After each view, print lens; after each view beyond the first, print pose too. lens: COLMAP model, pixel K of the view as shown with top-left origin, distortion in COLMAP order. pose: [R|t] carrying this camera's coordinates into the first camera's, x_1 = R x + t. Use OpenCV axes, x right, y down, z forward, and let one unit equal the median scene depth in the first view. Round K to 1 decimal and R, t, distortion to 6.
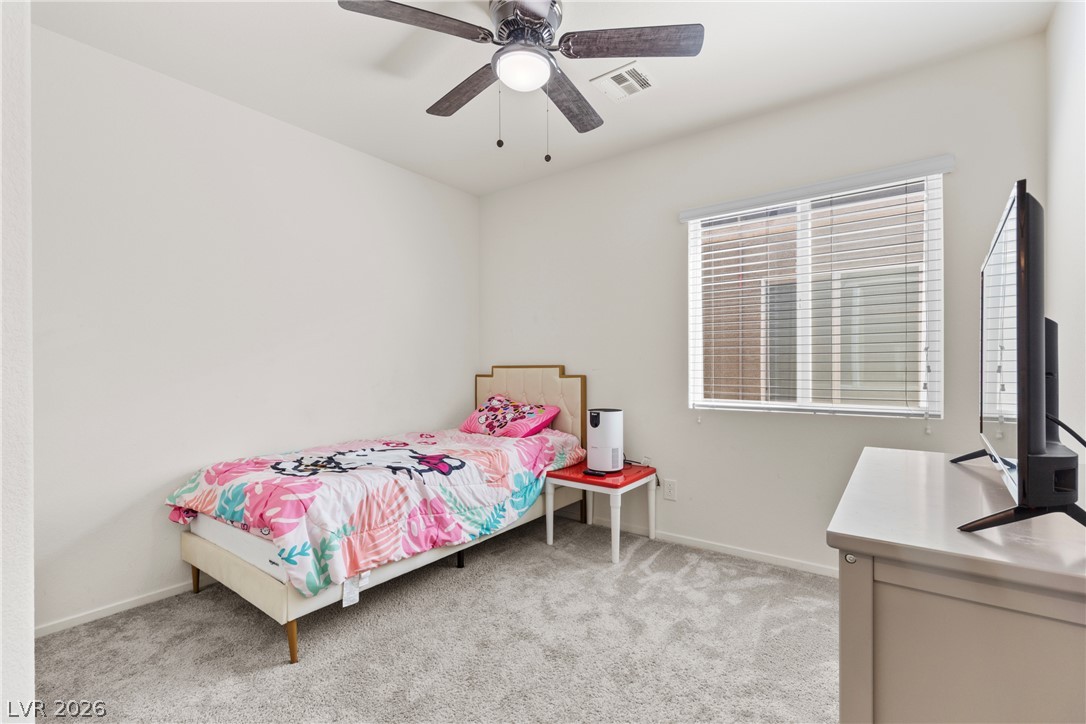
lens RADIAL K [[490.3, 0, 554.6], [0, 490.3, 363.8], [0, 0, 1]] dist [0.003509, -0.000207]
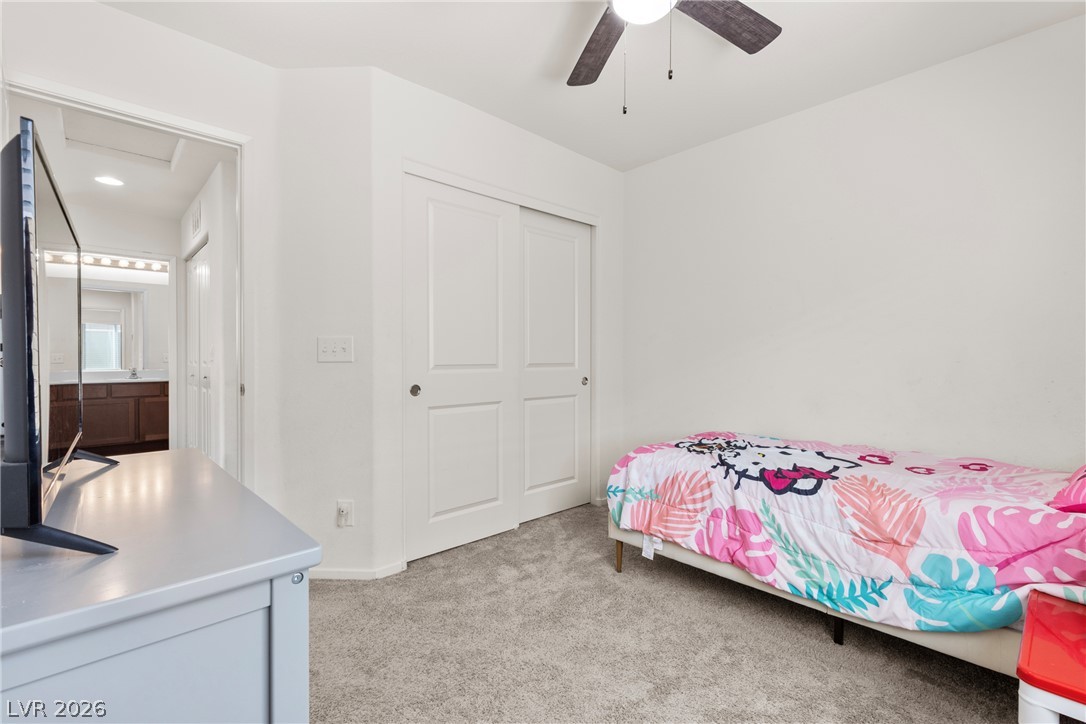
lens RADIAL K [[490.3, 0, 548.8], [0, 490.3, 361.1], [0, 0, 1]] dist [0.003509, -0.000207]
pose [[-0.190692, 0.011243, -0.981585, 0.628887], [0.003919, 0.999935, 0.010692, 0.004881], [0.981642, -0.001808, -0.190724, 0.802893]]
